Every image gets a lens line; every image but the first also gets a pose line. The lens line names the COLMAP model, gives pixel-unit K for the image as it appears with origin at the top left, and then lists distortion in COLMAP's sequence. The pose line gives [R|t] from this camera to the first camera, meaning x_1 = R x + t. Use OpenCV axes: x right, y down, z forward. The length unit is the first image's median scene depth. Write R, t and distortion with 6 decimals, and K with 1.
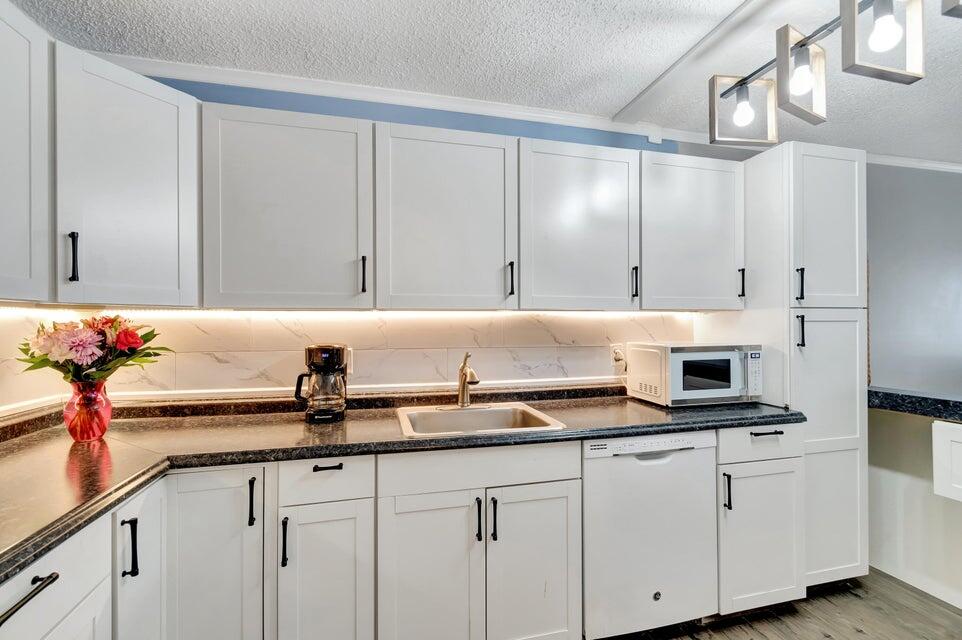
lens RADIAL K [[442.0, 0, 483.2], [0, 442.0, 323.0], [0, 0, 1]] dist [0.000310, -0.000683]
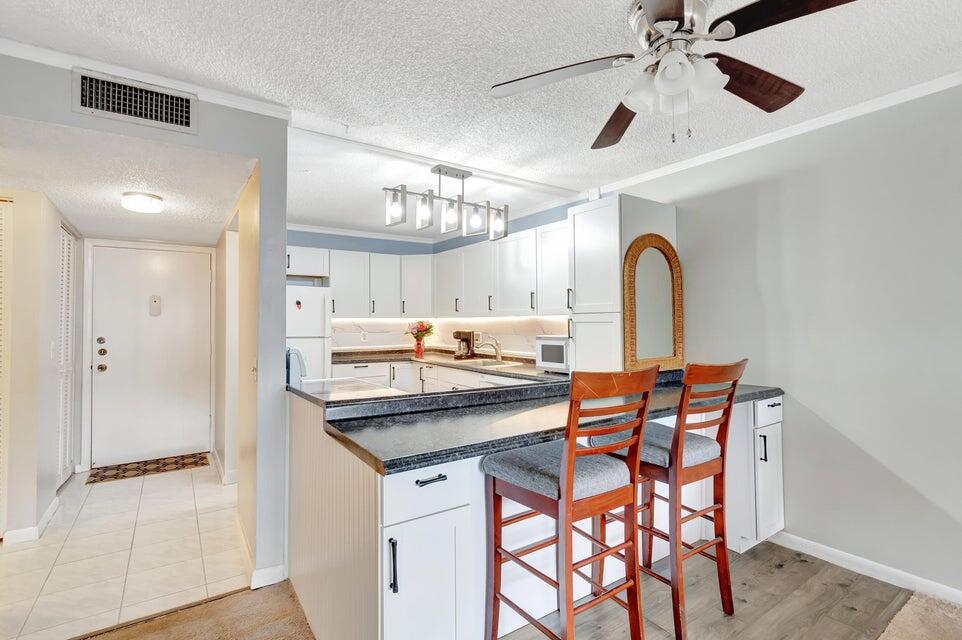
lens RADIAL K [[442.0, 0, 482.3], [0, 442.0, 316.8], [0, 0, 1]] dist [0.000310, -0.000683]
pose [[0.365663, -0.010401, -0.930689, 1.980228], [0.004919, 0.999945, -0.009242, -0.009641], [0.930734, -0.001199, 0.365694, 0.140409]]
